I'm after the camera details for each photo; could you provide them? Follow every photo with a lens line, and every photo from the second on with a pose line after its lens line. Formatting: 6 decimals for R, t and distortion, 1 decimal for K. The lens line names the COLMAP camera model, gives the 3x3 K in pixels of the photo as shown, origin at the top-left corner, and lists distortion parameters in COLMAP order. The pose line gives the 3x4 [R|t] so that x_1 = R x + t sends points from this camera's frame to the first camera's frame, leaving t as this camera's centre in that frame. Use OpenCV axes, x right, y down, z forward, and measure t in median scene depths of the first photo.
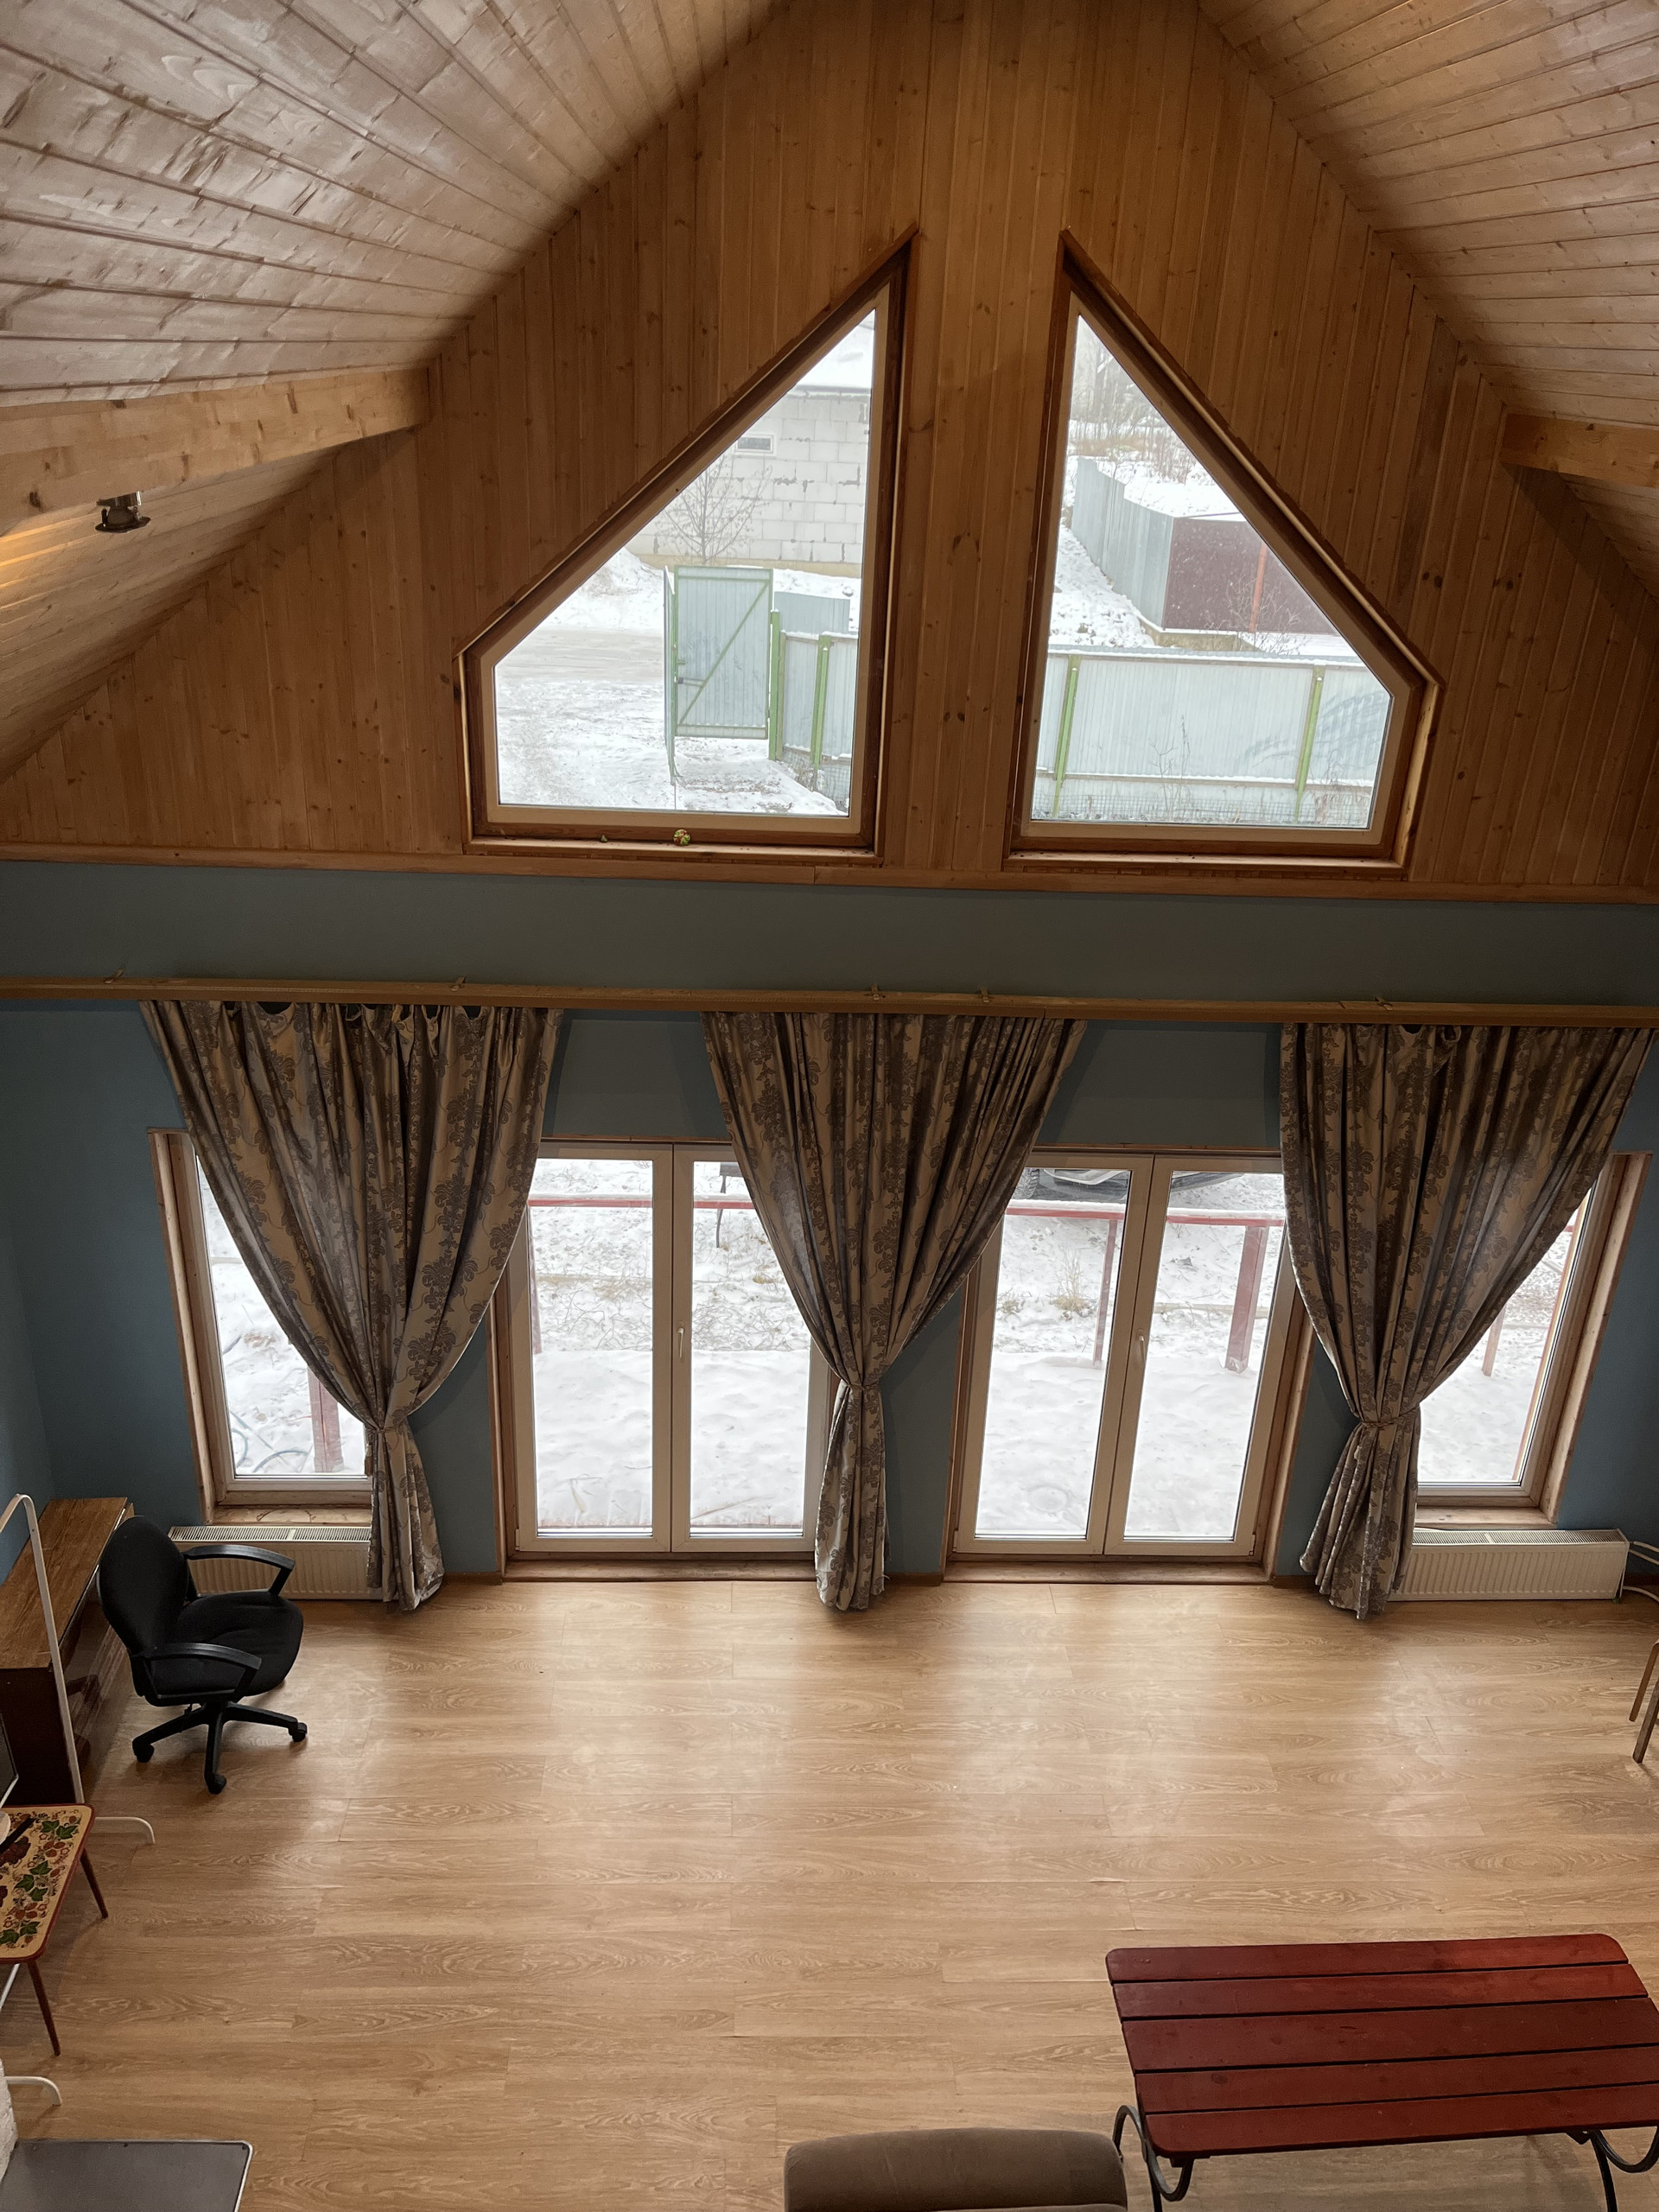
lens RADIAL K [[1665.6, 0, 834.8], [0, 1665.6, 1104.0], [0, 0, 1]] dist [0.064979, -0.088521]
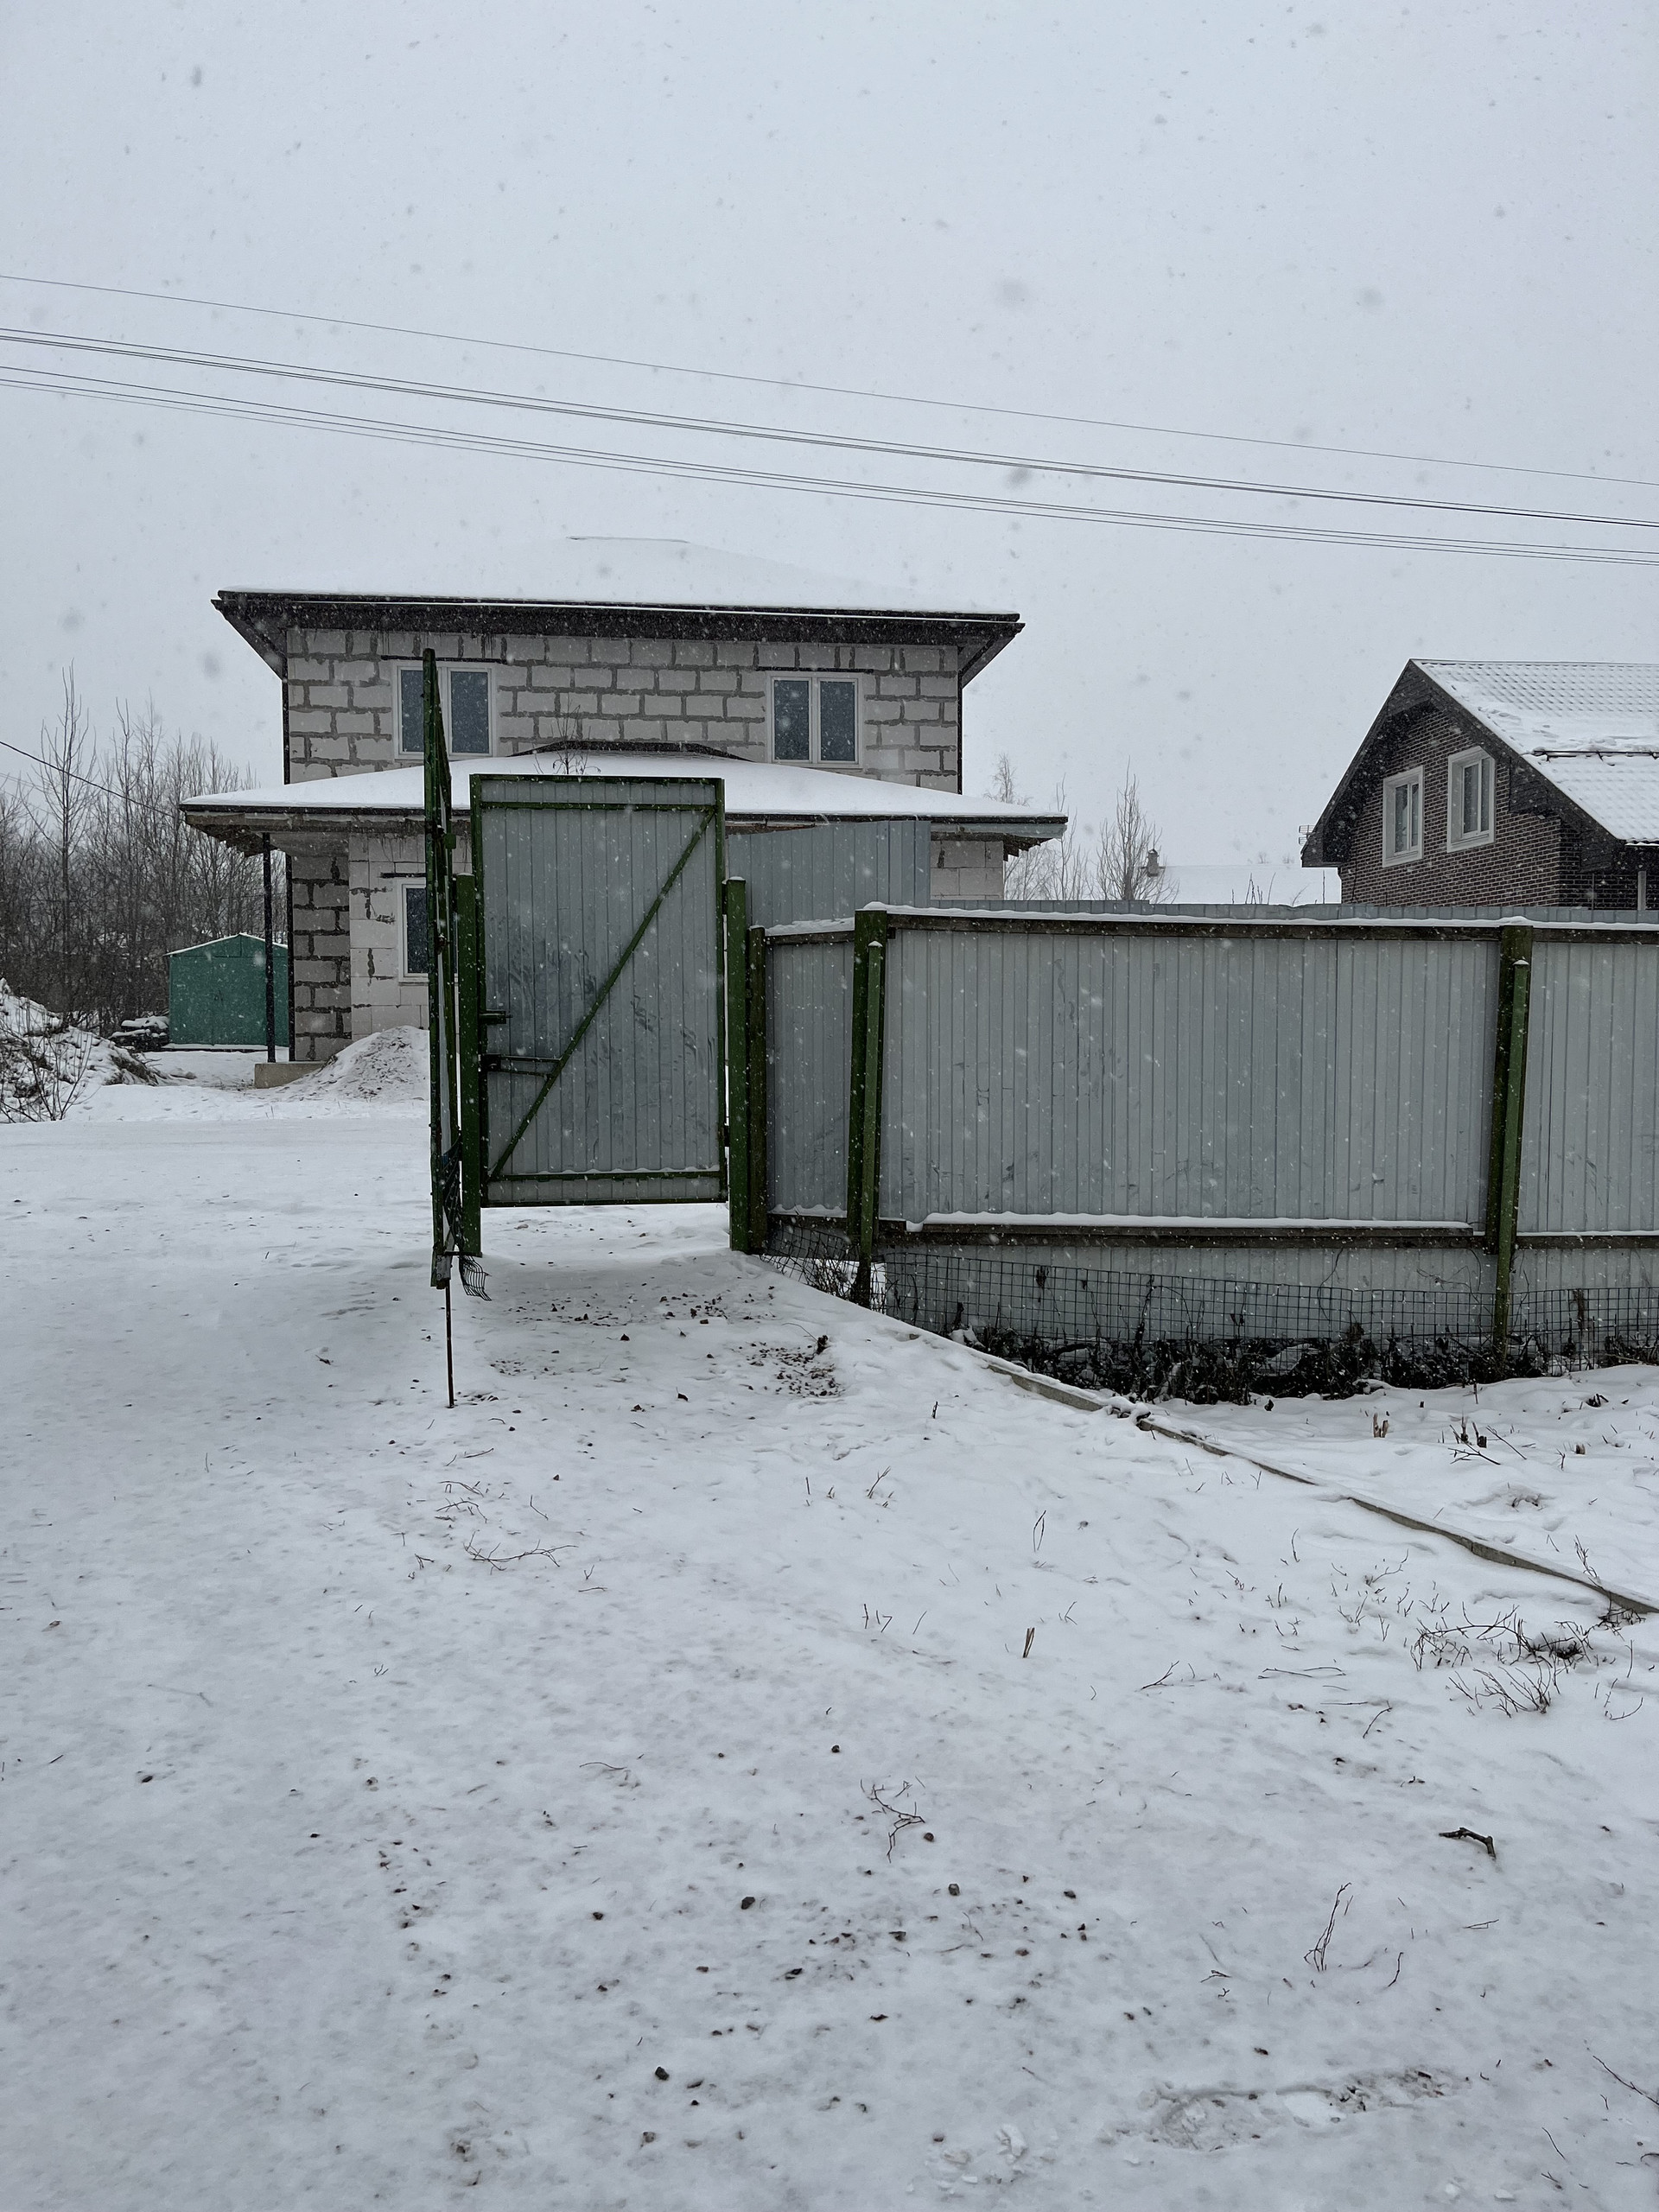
lens RADIAL K [[1665.6, 0, 836.4], [0, 1665.6, 1116.7], [0, 0, 1]] dist [0.064979, -0.088521]
pose [[0.994957, -0.053125, 0.085073, -0.166267], [0.080302, 0.930138, -0.358322, -0.345920], [-0.060094, 0.363347, 0.929714, 2.266051]]
